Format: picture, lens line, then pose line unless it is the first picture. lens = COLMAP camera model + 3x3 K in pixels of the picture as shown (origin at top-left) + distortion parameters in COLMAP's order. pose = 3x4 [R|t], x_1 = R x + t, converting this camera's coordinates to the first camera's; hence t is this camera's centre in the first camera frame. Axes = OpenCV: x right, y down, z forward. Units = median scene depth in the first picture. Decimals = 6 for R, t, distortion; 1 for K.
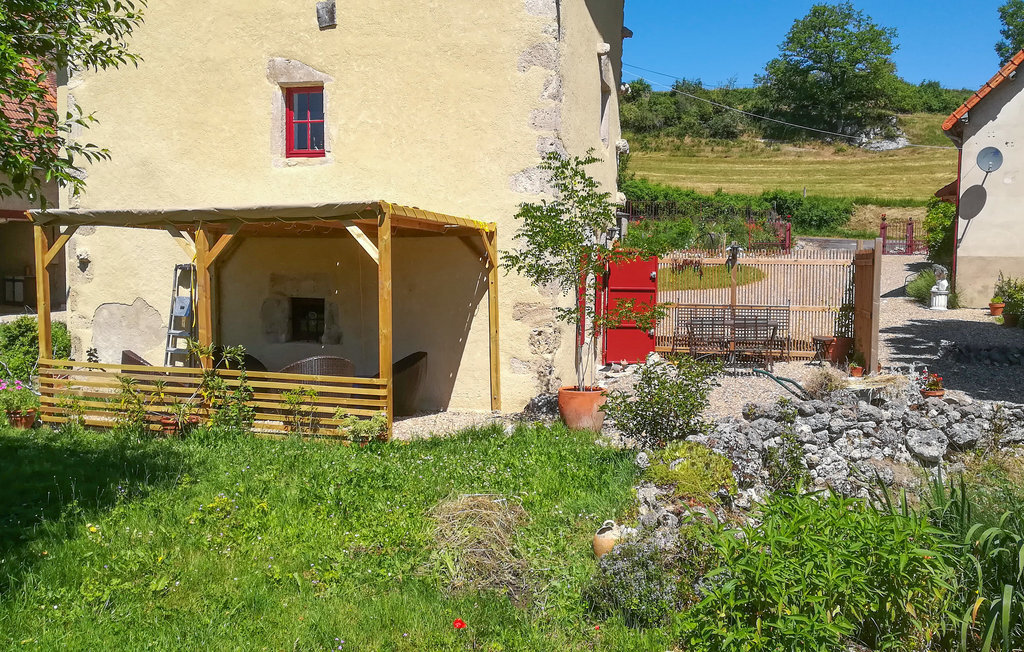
lens RADIAL K [[872.4, 0, 508.0], [0, 872.4, 345.8], [0, 0, 1]] dist [0.079285, -0.145943]
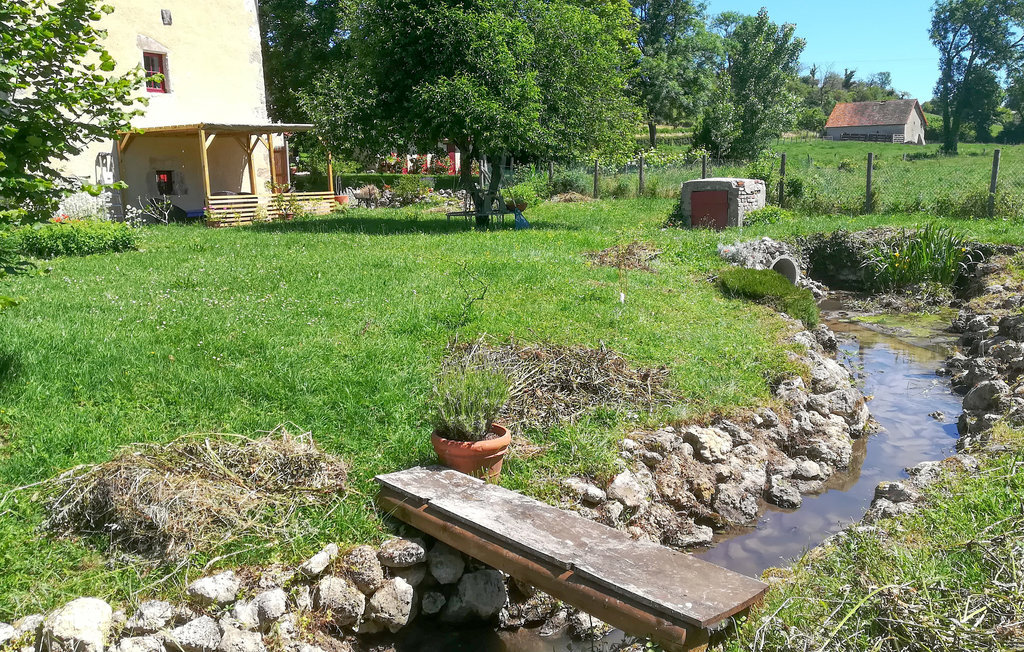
lens RADIAL K [[872.4, 0, 508.0], [0, 872.4, 345.8], [0, 0, 1]] dist [0.079285, -0.145943]
pose [[0.233732, -0.206272, 0.950169, -1.926743], [0.120421, 0.975855, 0.182226, 0.054579], [-0.964815, 0.071829, 0.252928, -0.135954]]
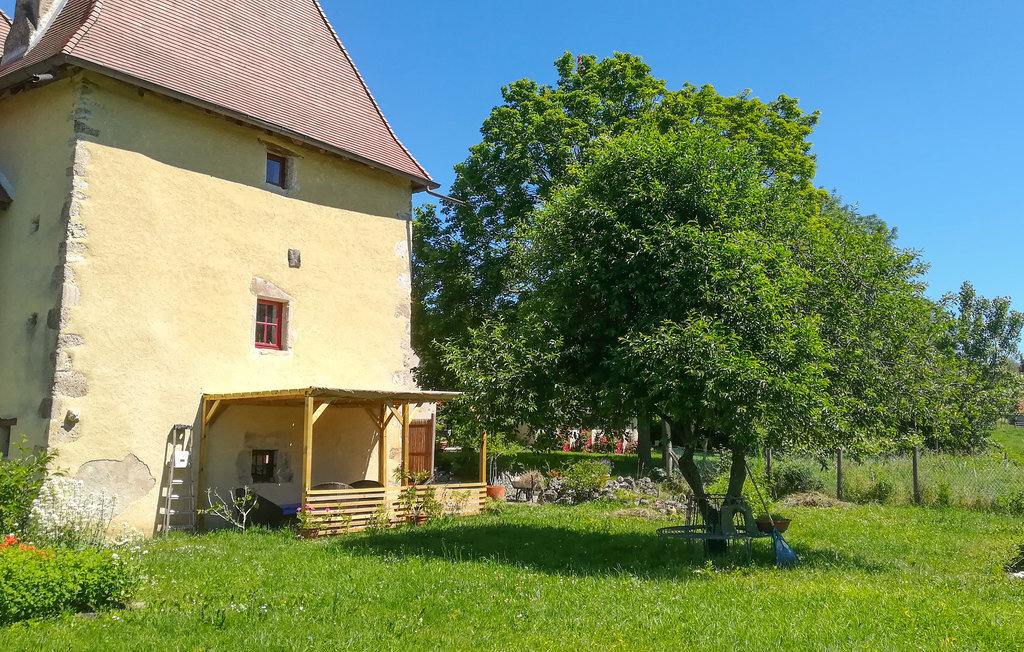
lens RADIAL K [[872.4, 0, 508.0], [0, 872.4, 345.8], [0, 0, 1]] dist [0.079285, -0.145943]
pose [[0.394652, 0.095042, 0.913902, -1.365362], [0.087809, 0.986182, -0.140477, 0.010292], [-0.914625, 0.135689, 0.380853, 0.118500]]
